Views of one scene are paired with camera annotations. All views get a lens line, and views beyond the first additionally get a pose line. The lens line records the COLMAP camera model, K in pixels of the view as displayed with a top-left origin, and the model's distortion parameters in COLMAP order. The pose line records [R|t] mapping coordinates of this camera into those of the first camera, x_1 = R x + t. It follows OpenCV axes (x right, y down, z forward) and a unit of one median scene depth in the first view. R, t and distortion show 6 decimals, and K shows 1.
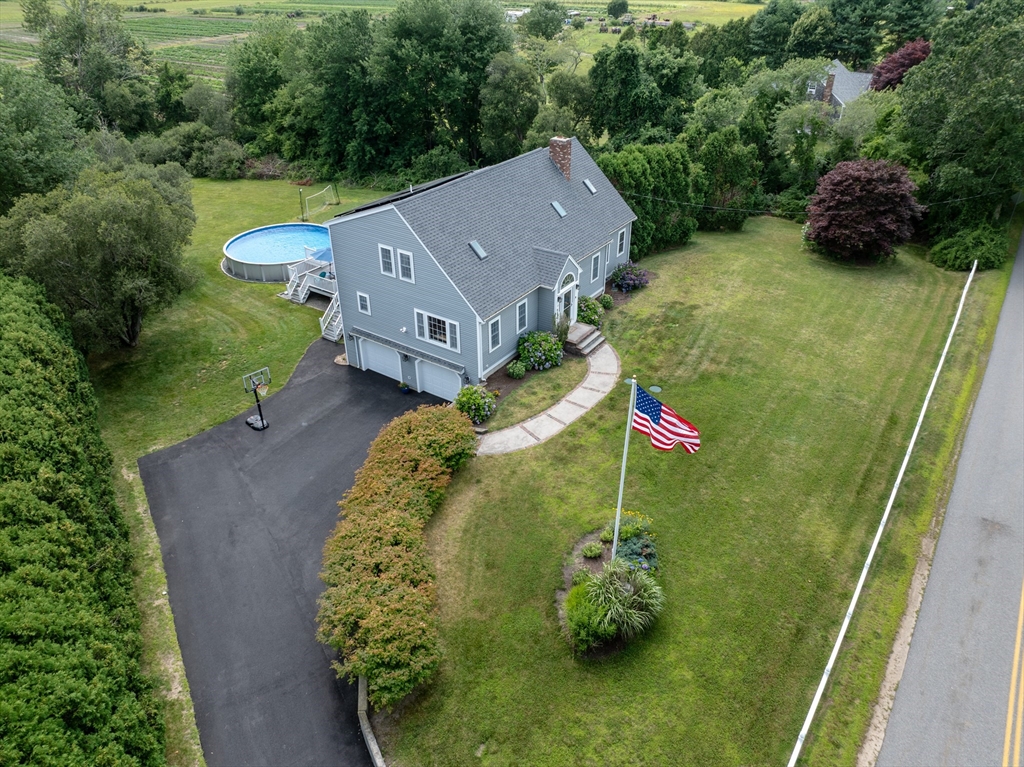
lens RADIAL K [[715.5, 0, 512.0], [0, 715.5, 383.5], [0, 0, 1]] dist [-0.059270, 0.028913]
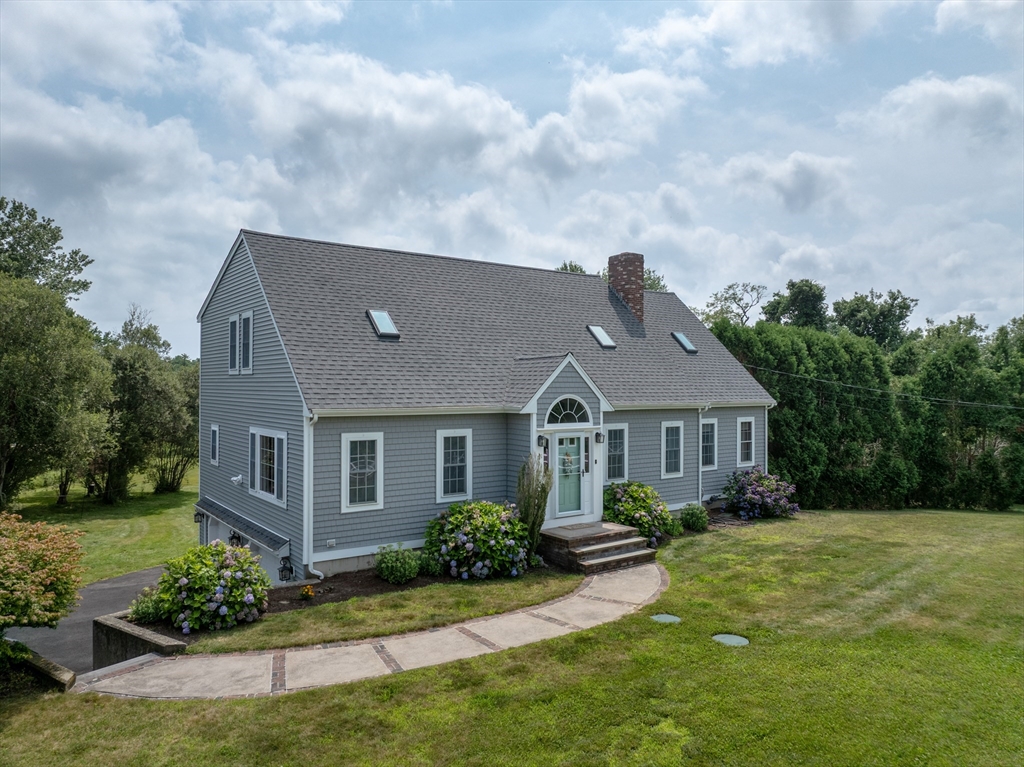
lens RADIAL K [[715.5, 0, 512.0], [0, 715.5, 383.5], [0, 0, 1]] dist [-0.059270, 0.028913]
pose [[0.943753, 0.004357, -0.330623, 0.209658], [-0.178575, 0.848264, -0.498557, 0.089313], [0.278284, 0.529556, 0.801330, 0.622220]]
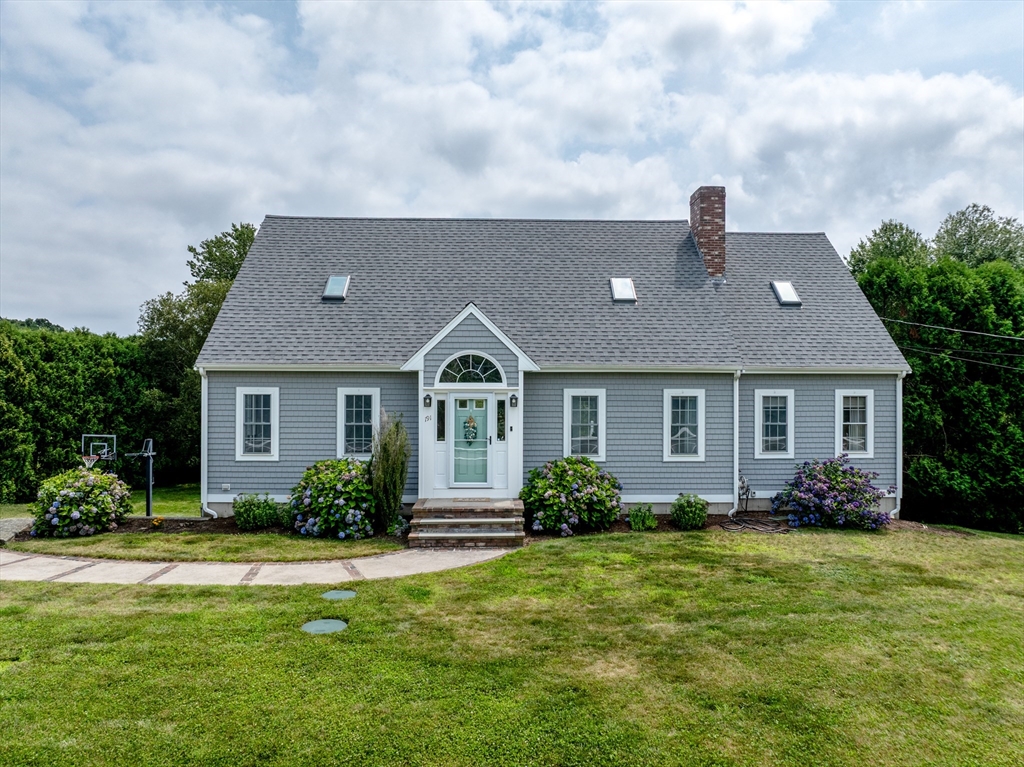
lens RADIAL K [[715.5, 0, 512.0], [0, 715.5, 383.5], [0, 0, 1]] dist [-0.059270, 0.028913]
pose [[0.593913, 0.003709, -0.804521, 0.452991], [-0.426657, 0.849241, -0.311051, -0.016260], [0.682079, 0.527992, 0.505958, 0.842118]]
